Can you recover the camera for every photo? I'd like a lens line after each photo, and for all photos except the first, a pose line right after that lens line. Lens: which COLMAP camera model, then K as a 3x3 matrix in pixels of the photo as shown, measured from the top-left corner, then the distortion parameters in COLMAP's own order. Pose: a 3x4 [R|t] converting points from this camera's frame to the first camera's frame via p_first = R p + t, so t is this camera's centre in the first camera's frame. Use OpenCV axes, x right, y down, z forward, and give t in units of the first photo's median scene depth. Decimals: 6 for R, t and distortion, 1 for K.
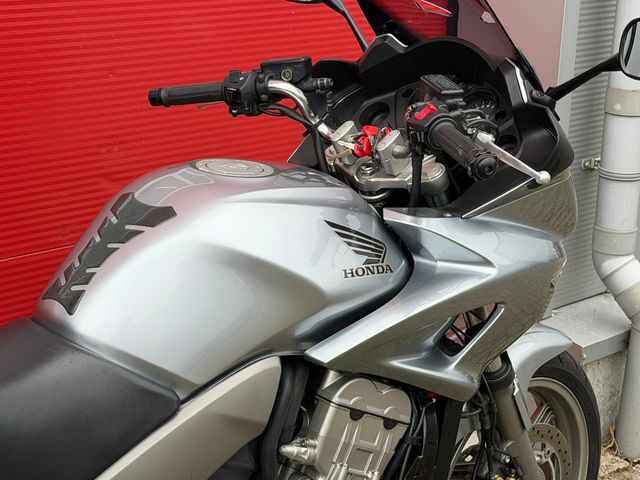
lens RADIAL K [[1335.8, 0, 321.2], [0, 1335.8, 242.1], [0, 0, 1]] dist [0.143813, 0.044885]
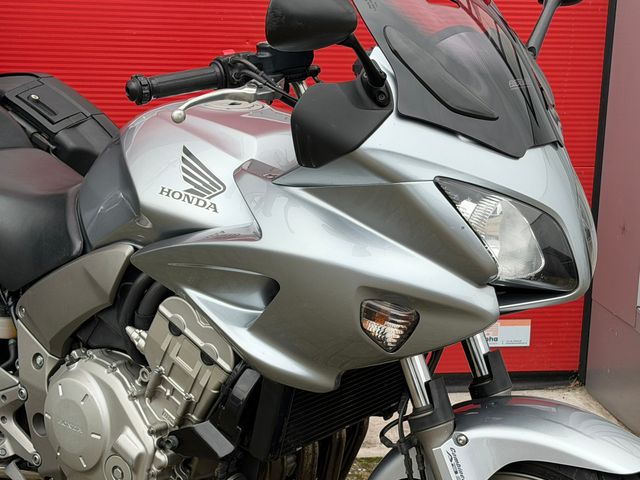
lens RADIAL K [[1338.8, 0, 332.7], [0, 1338.8, 241.5], [0, 0, 1]] dist [0.118369, 0.201553]
pose [[0.217341, 0.196888, -0.956032, 1.088924], [-0.309972, 0.942668, 0.123668, -0.114862], [0.925570, 0.269465, 0.265910, 0.810312]]
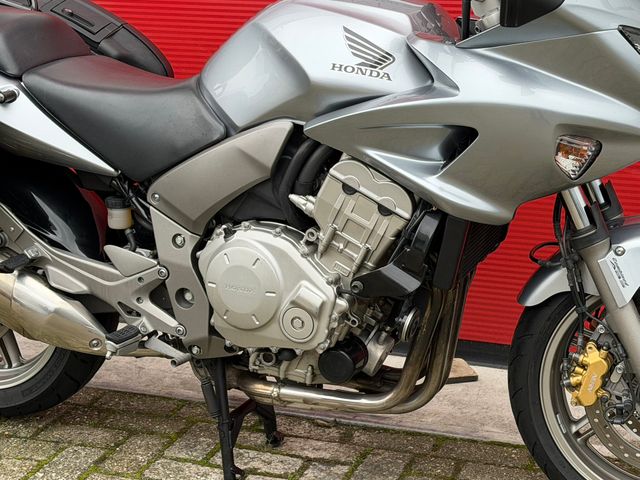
lens RADIAL K [[1335.8, 0, 321.2], [0, 1335.8, 242.1], [0, 0, 1]] dist [0.143813, 0.044885]
pose [[0.460990, 0.201907, -0.864130, 1.101263], [-0.244316, 0.965017, 0.095144, 0.063808], [0.853111, 0.167260, 0.494193, 0.372553]]
